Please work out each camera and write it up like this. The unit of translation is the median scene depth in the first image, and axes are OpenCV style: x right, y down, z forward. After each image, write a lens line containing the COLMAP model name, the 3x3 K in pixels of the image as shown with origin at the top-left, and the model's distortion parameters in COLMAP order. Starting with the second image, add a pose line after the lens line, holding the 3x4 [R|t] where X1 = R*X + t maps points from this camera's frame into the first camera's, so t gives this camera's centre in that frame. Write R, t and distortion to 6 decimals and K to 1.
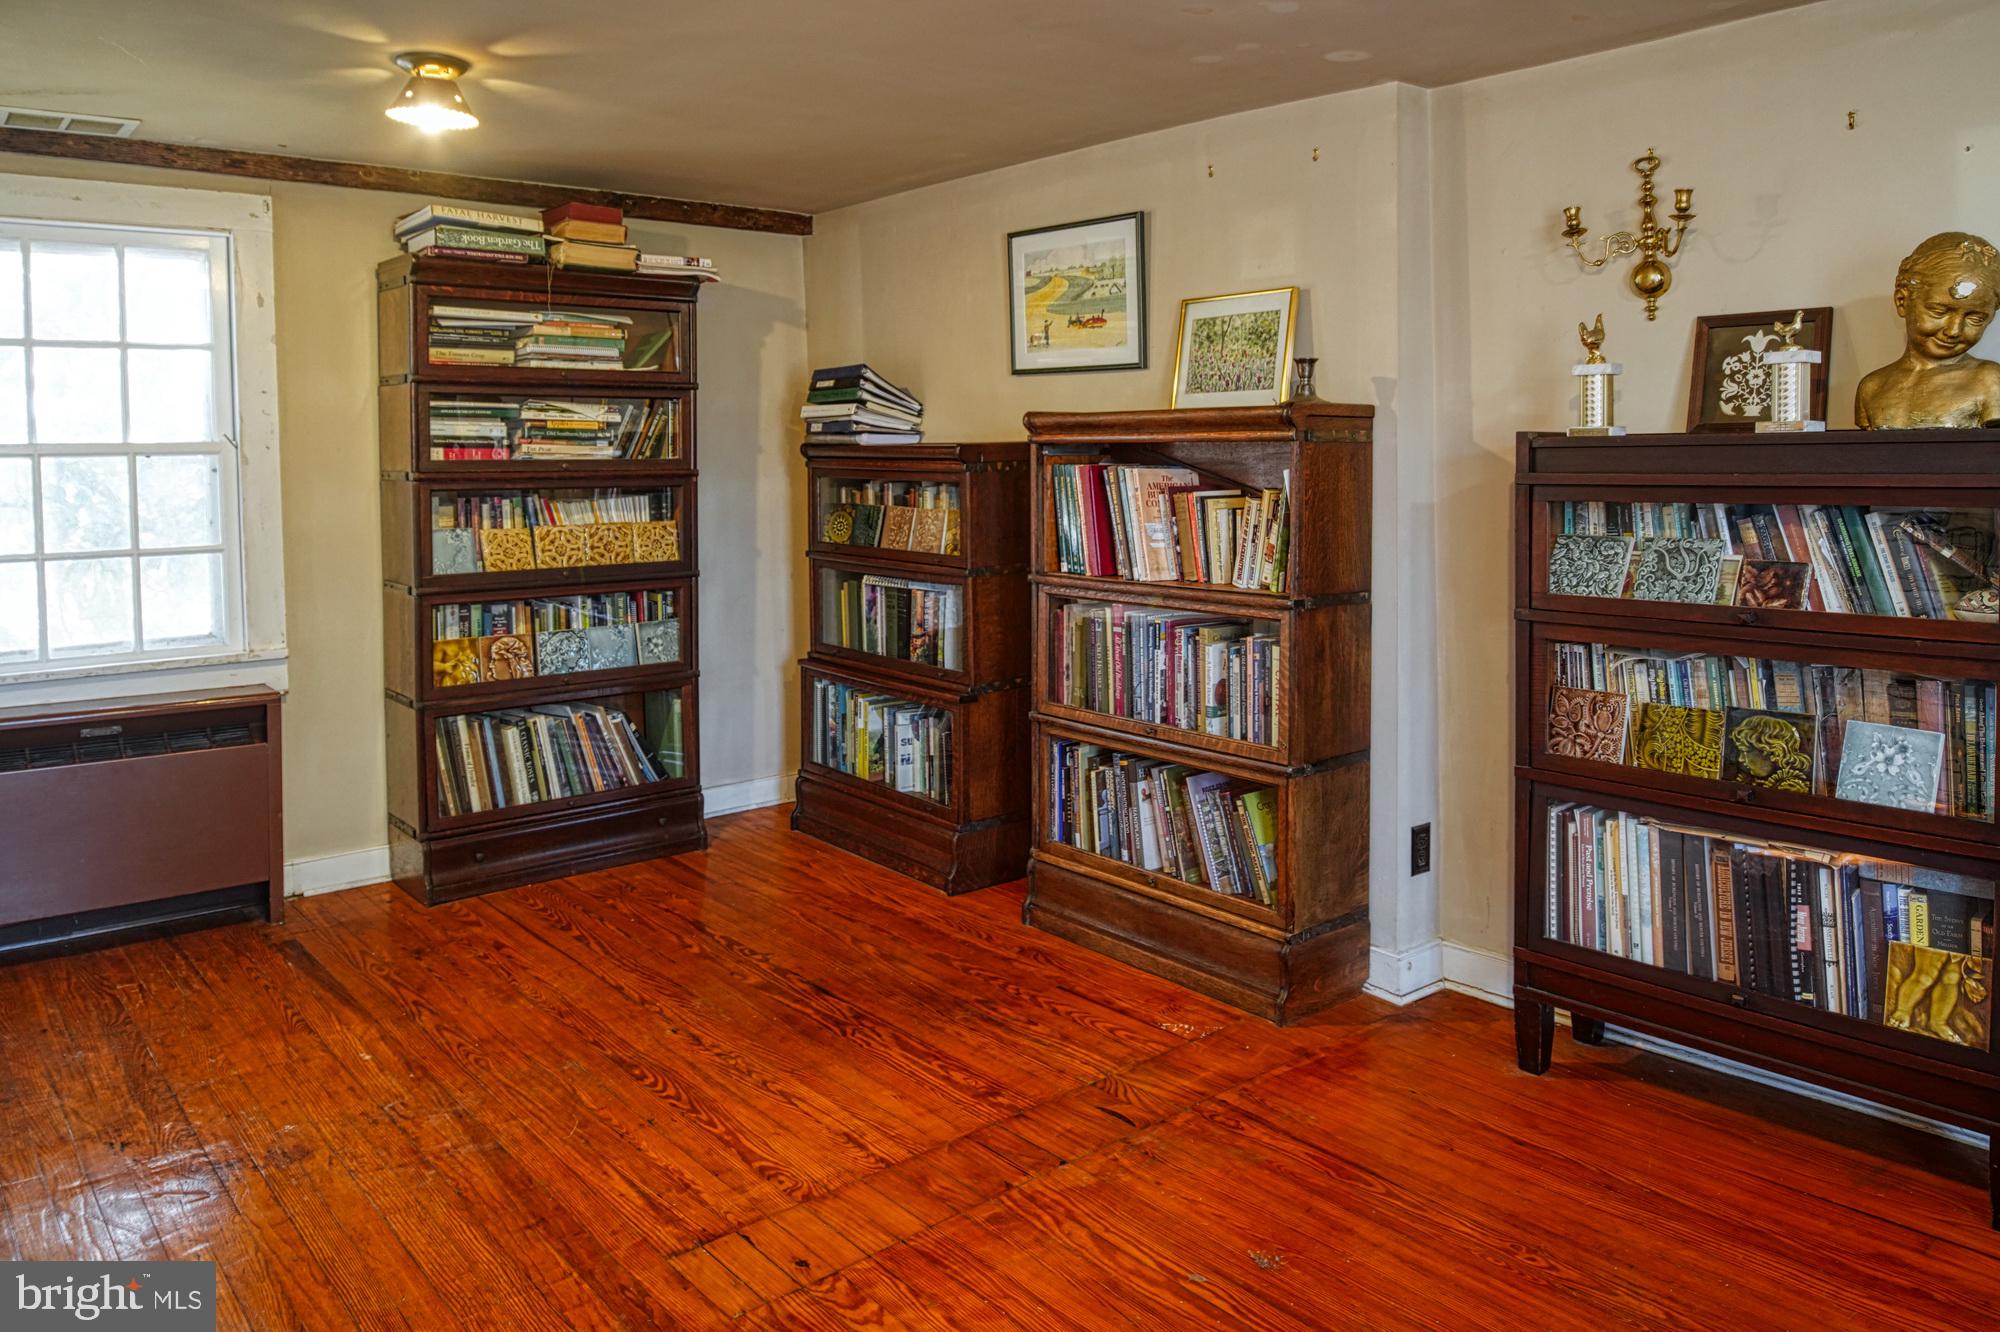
lens RADIAL K [[1384.8, 0, 992.8], [0, 1384.8, 491.3], [0, 0, 1]] dist [-0.029179, -0.008983]
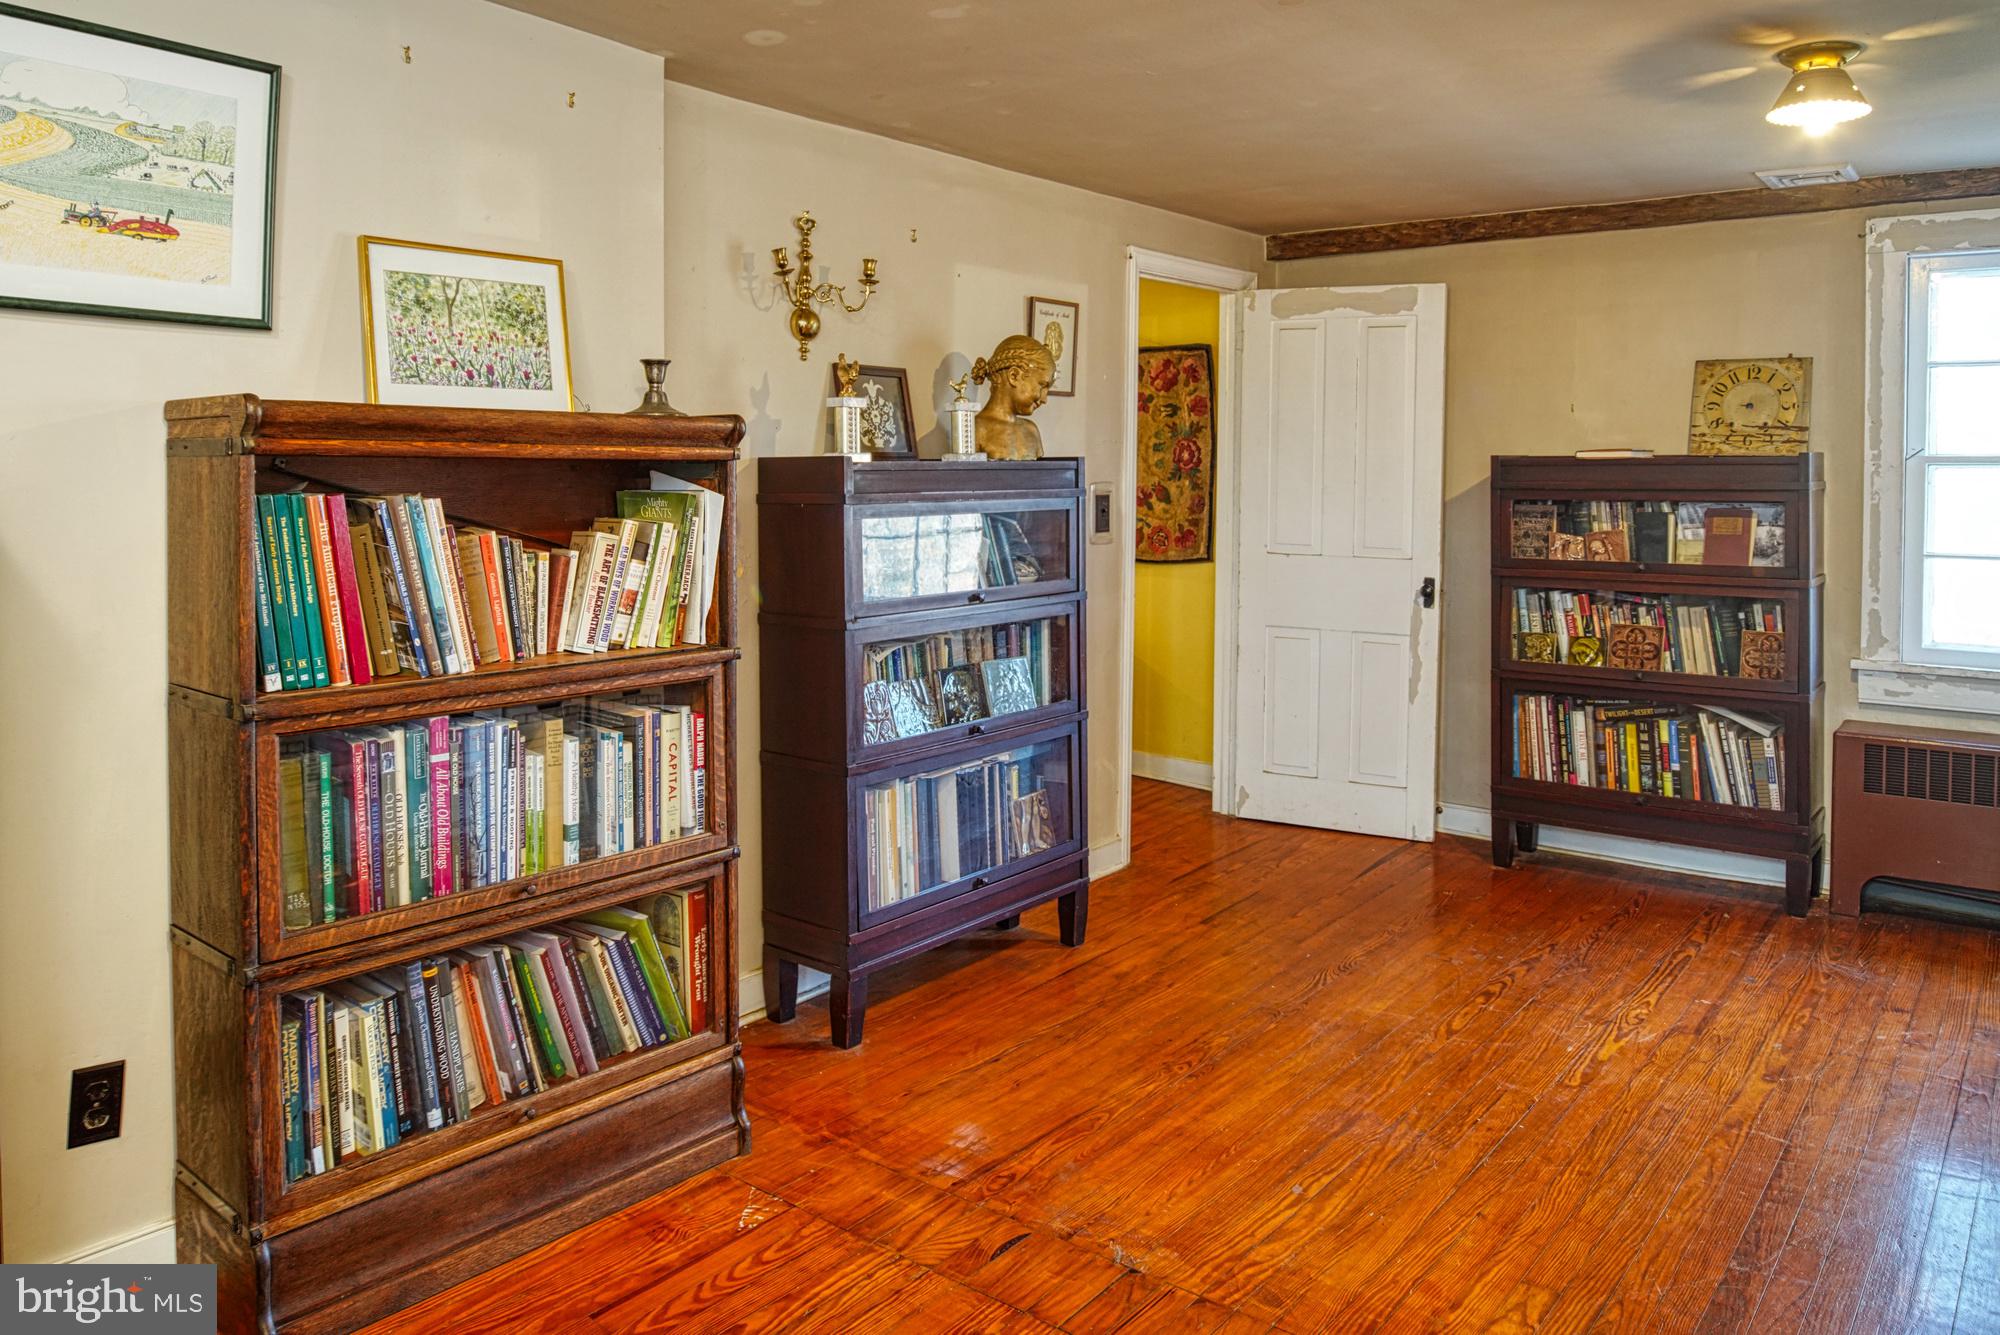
lens RADIAL K [[1384.8, 0, 992.8], [0, 1384.8, 492.8], [0, 0, 1]] dist [-0.029179, -0.008983]
pose [[-0.178257, -0.007950, 0.983952, -0.651182], [0.027632, 0.999533, 0.013082, -0.023639], [-0.983596, 0.029520, -0.177954, 1.001599]]
